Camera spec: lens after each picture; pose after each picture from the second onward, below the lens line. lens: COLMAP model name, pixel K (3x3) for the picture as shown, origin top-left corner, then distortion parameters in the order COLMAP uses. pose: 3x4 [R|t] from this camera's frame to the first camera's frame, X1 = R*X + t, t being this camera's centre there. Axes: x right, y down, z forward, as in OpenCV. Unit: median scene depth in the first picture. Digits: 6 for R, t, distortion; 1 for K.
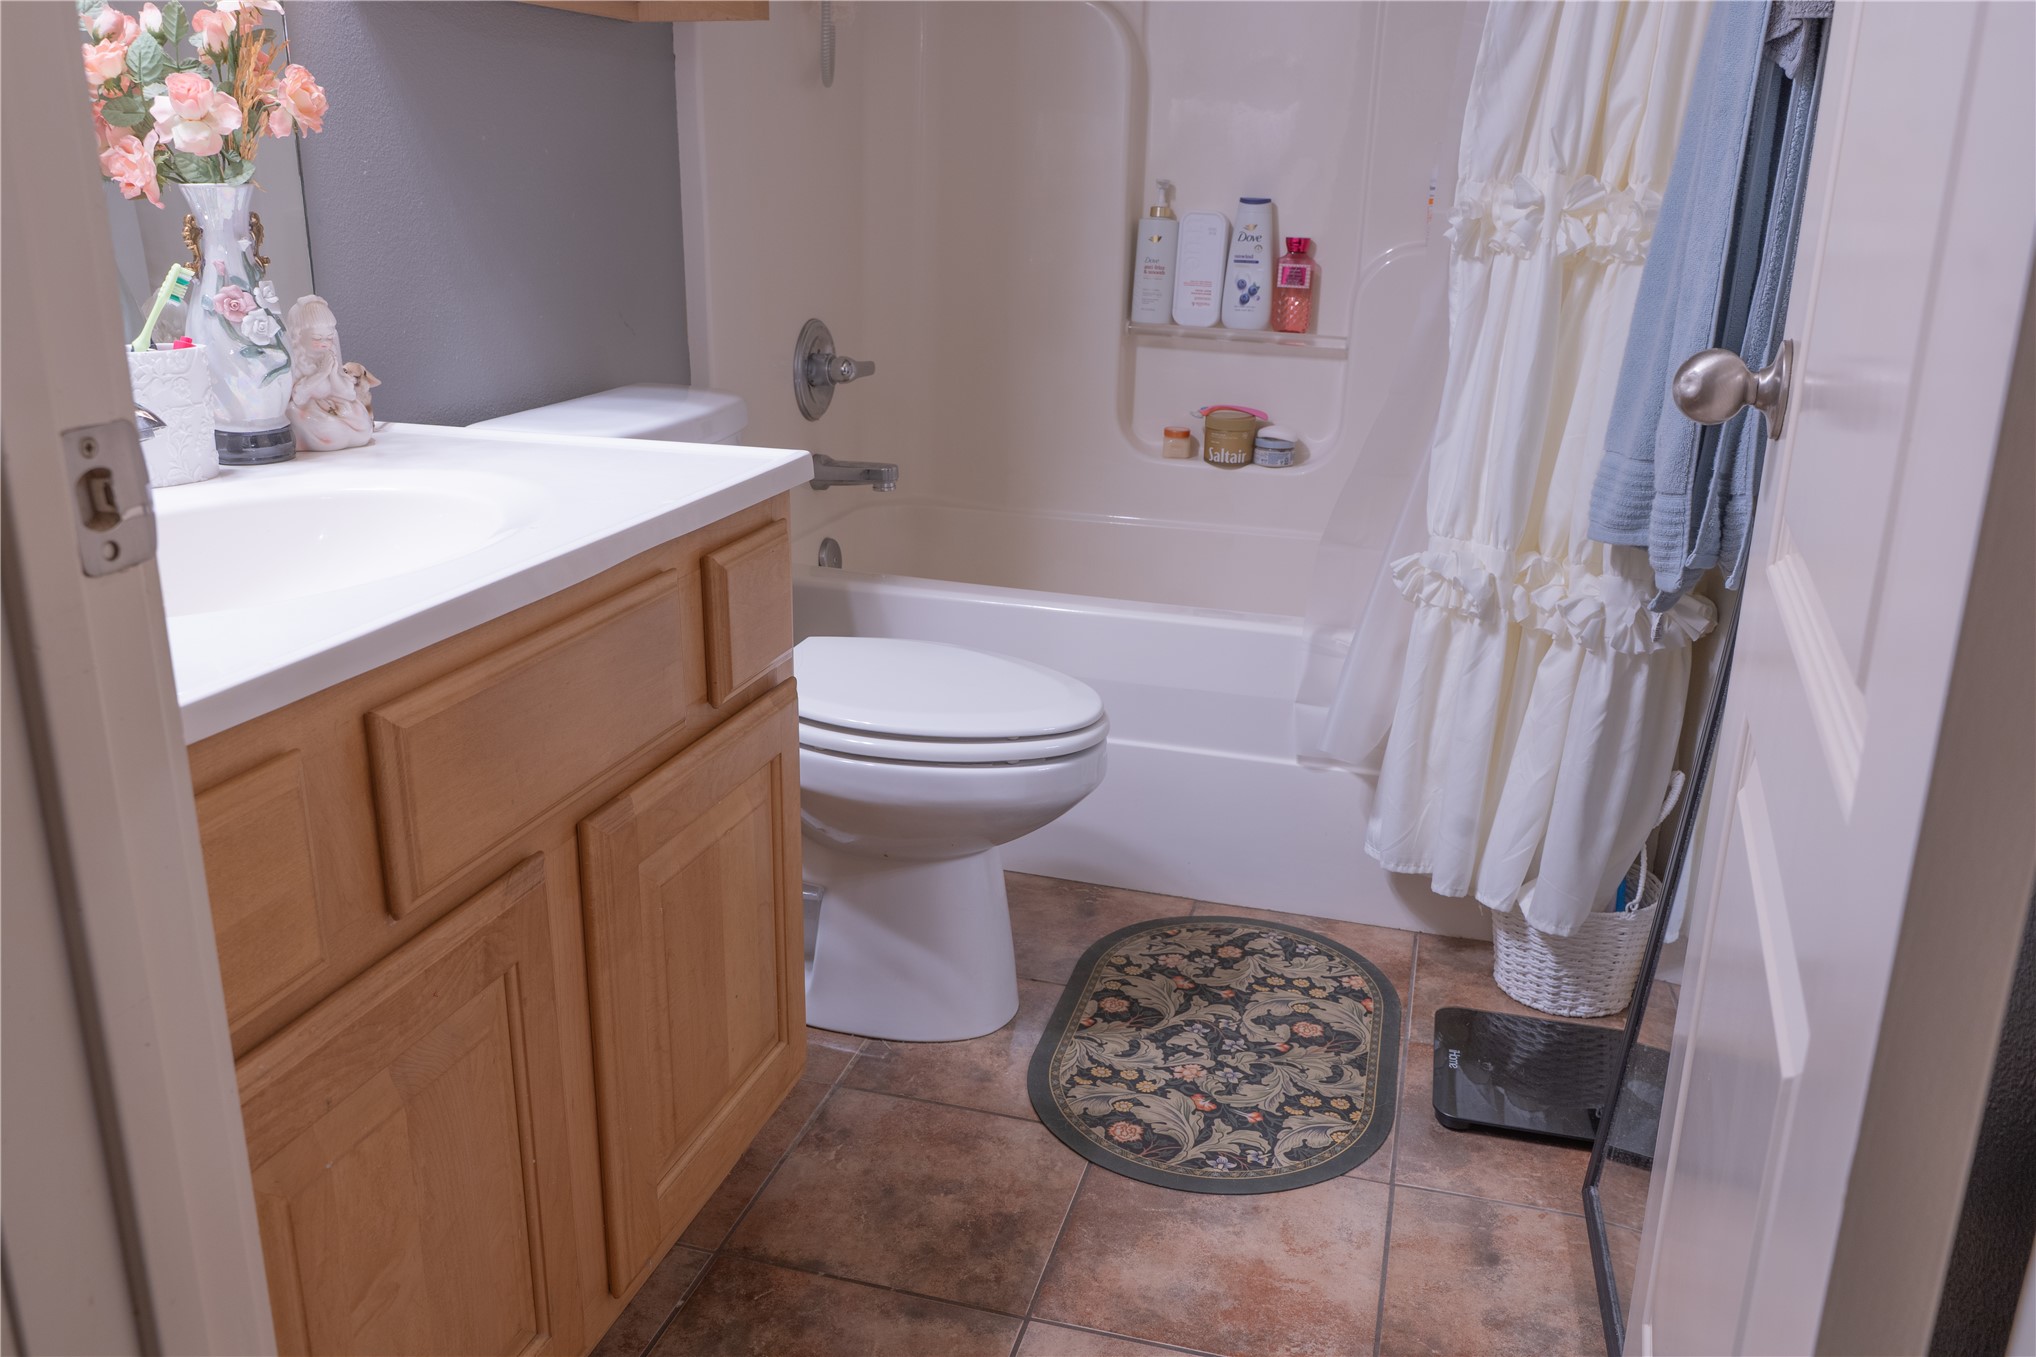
lens RADIAL K [[1603.9, 0, 1012.7], [0, 1603.9, 675.4], [0, 0, 1]] dist [-0.000168, -0.007927]
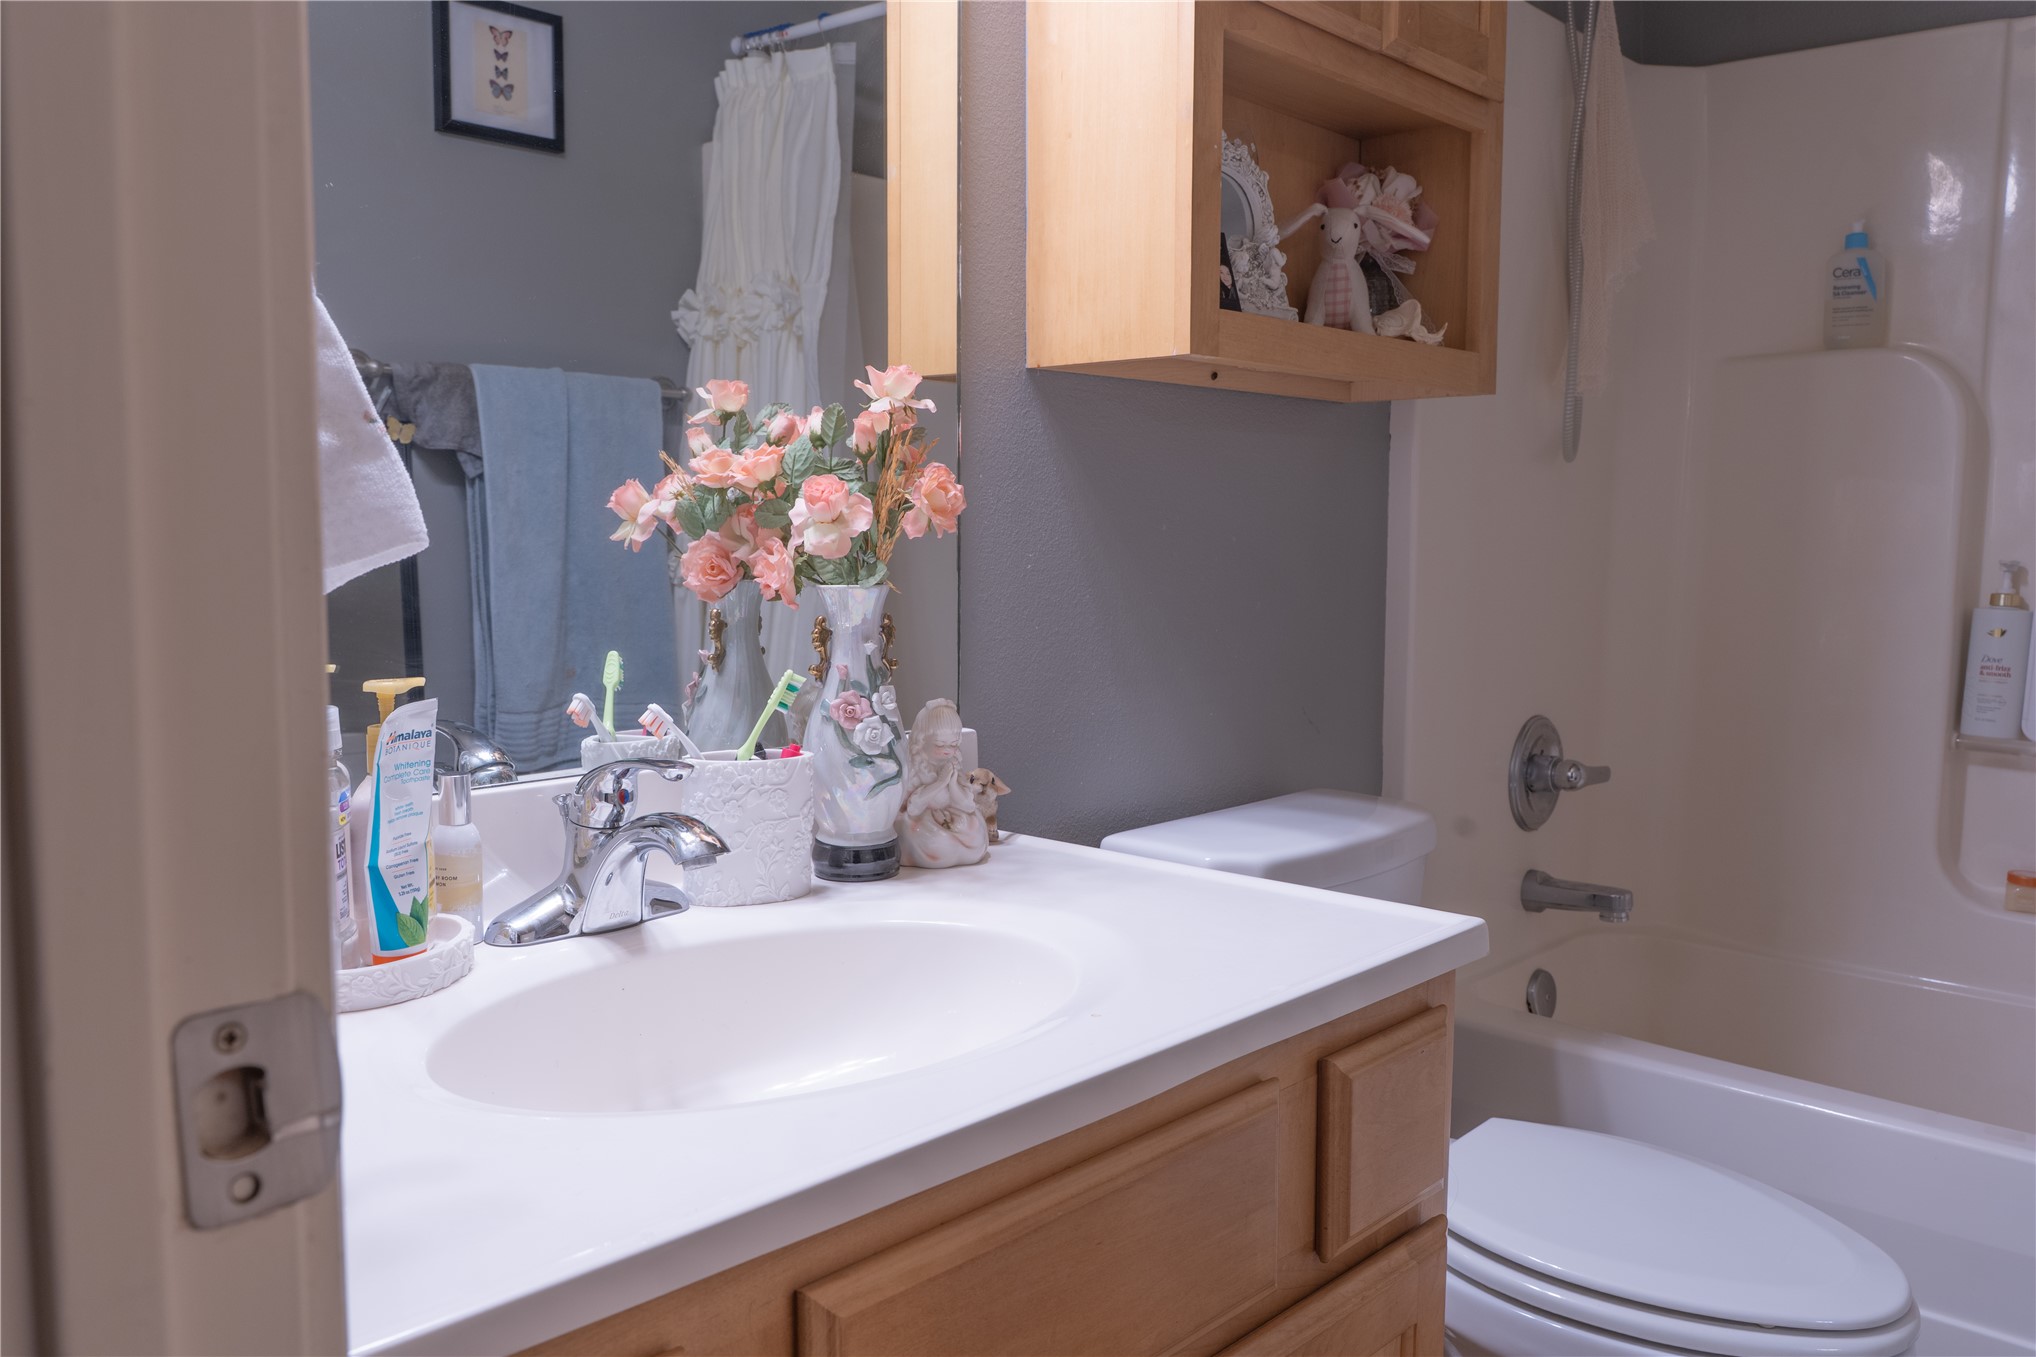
lens RADIAL K [[1603.9, 0, 1012.7], [0, 1603.9, 675.4], [0, 0, 1]] dist [-0.000168, -0.007927]
pose [[0.896768, 0.030795, -0.441429, 0.006702], [-0.125427, 0.974352, -0.186834, -0.088620], [0.424354, 0.222914, 0.877629, 0.219006]]
